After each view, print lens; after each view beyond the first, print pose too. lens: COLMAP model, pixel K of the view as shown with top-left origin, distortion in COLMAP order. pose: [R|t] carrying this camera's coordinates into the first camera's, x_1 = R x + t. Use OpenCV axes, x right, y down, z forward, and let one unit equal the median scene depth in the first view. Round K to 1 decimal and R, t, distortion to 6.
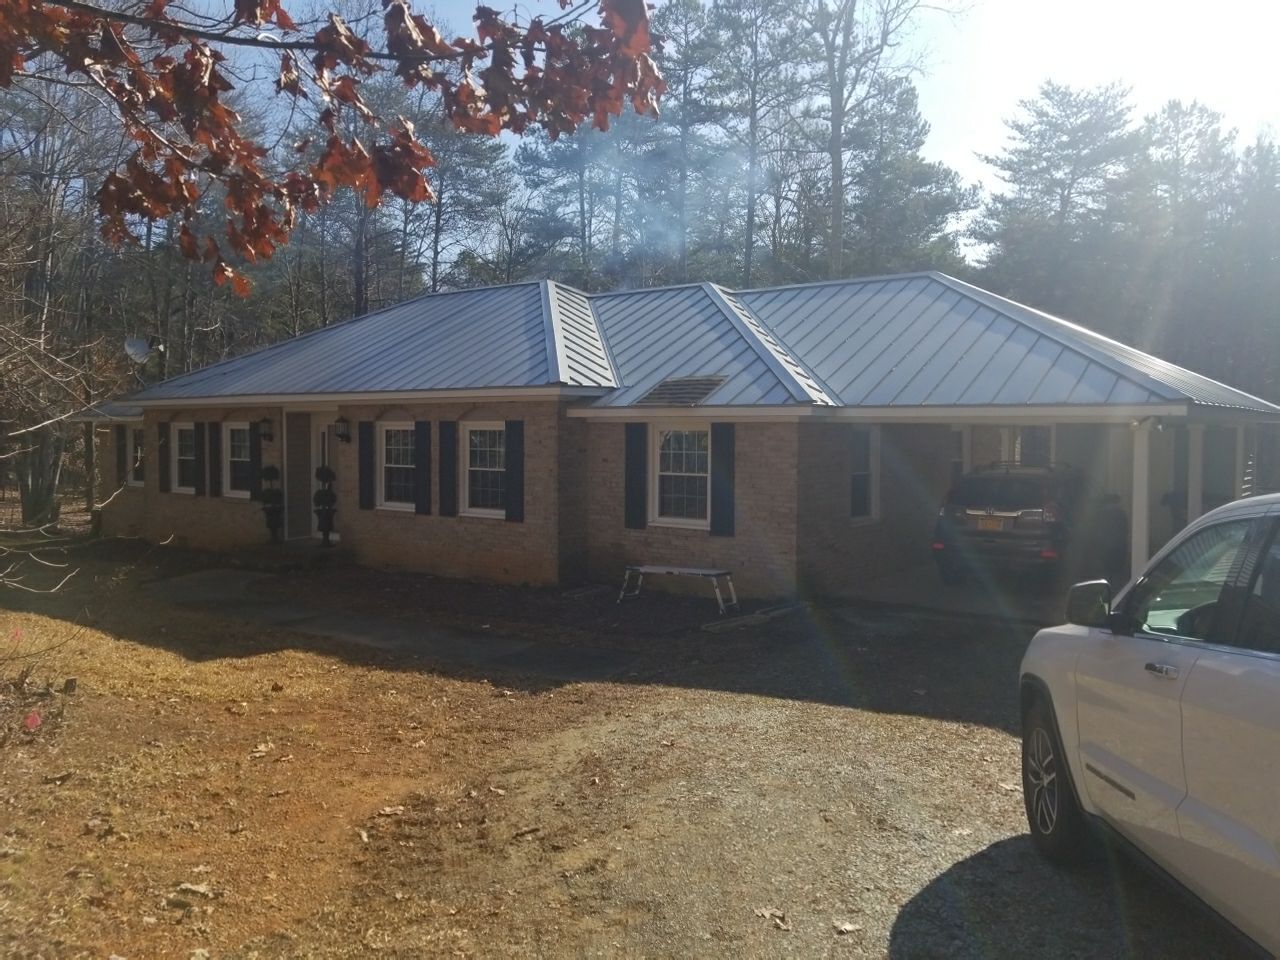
lens RADIAL K [[991.5, 0, 640.0], [0, 991.5, 480.0], [0, 0, 1]] dist [-0.003461, -0.008646]
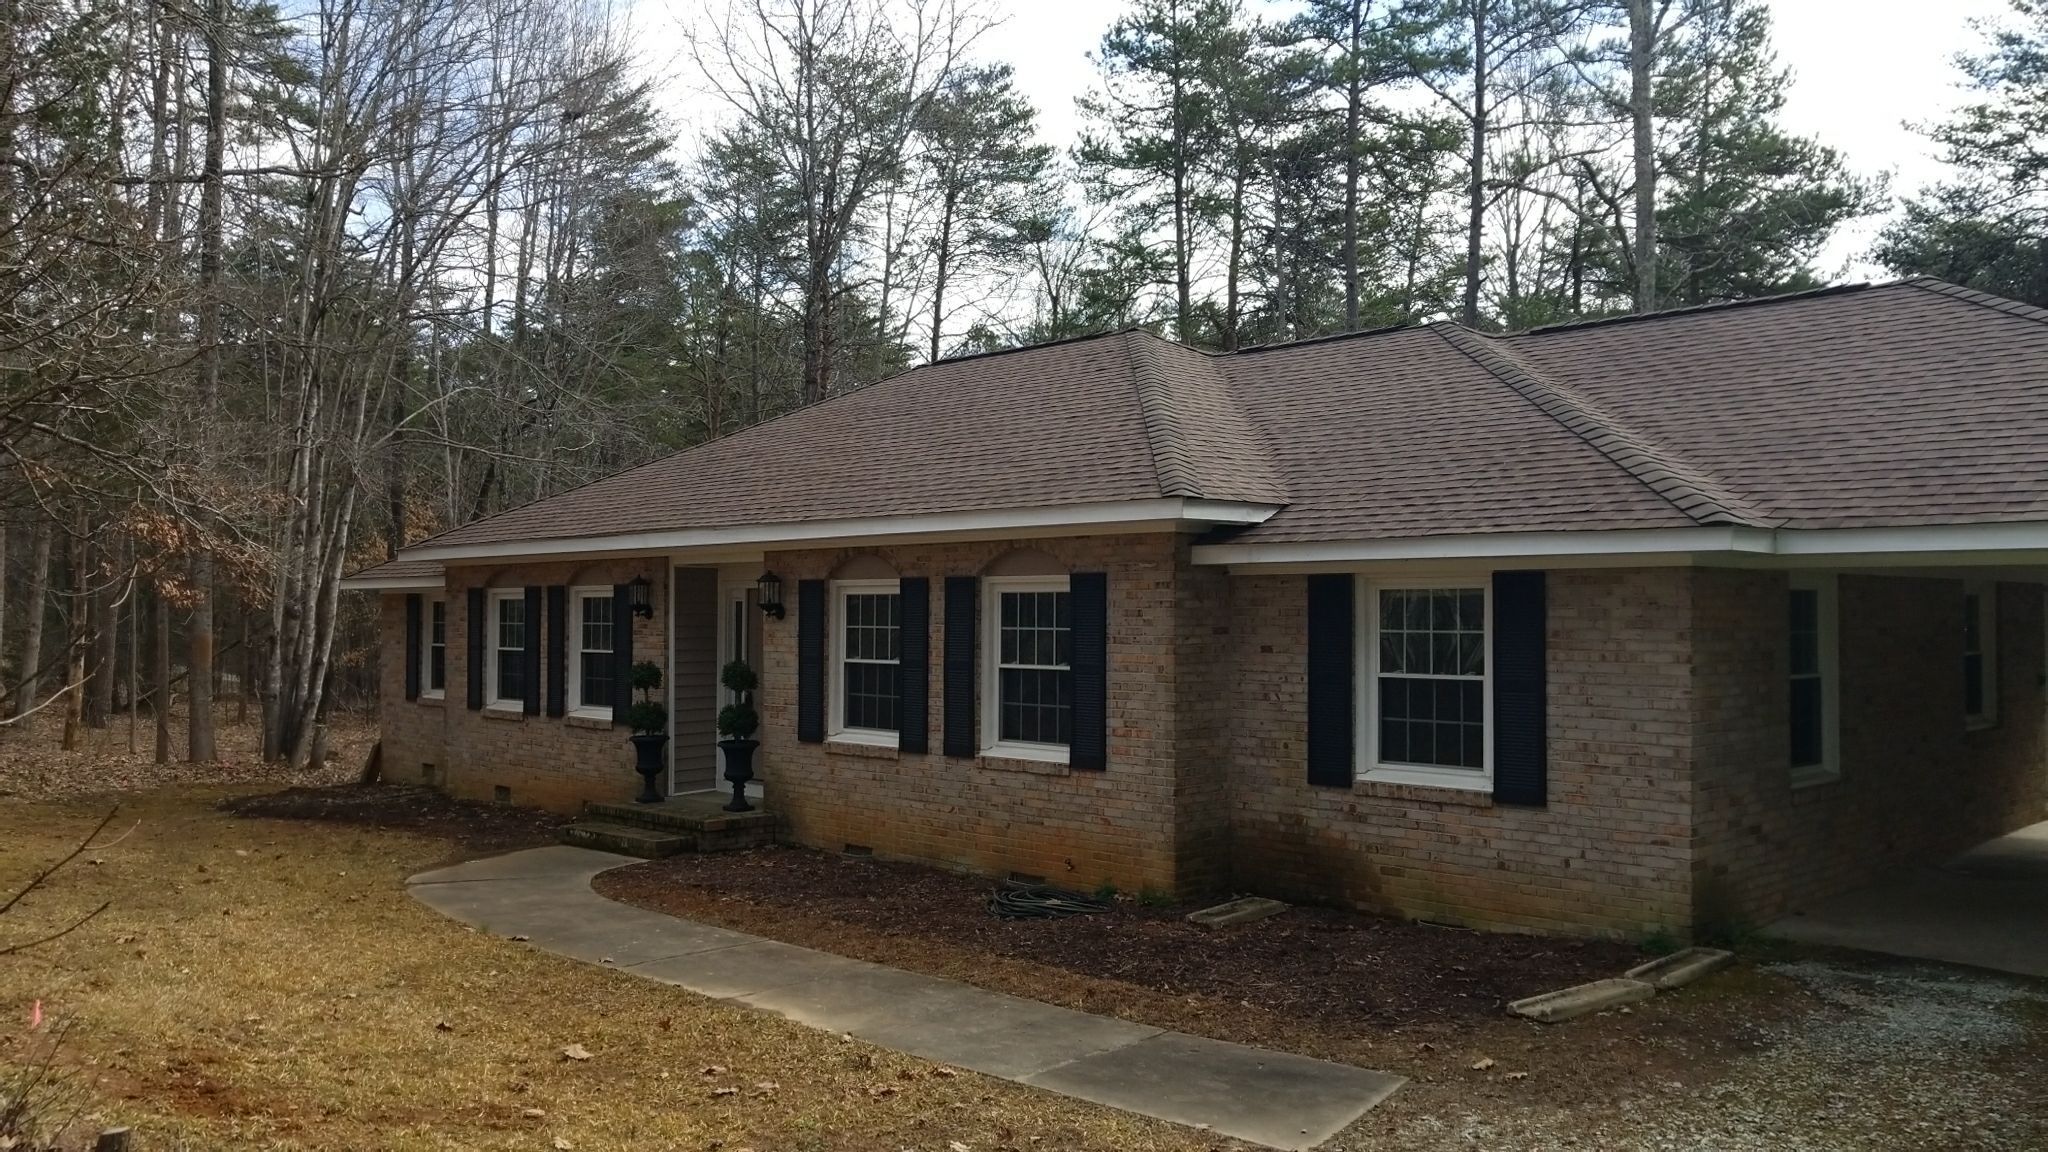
lens RADIAL K [[1632.2, 0, 1024.0], [0, 1632.2, 576.0], [0, 0, 1]] dist [-0.026018, -0.005920]
pose [[0.989408, -0.004013, -0.145105, -0.030443], [-0.006894, 0.997191, -0.074584, 0.004688], [0.144997, 0.074795, 0.986601, 0.128567]]
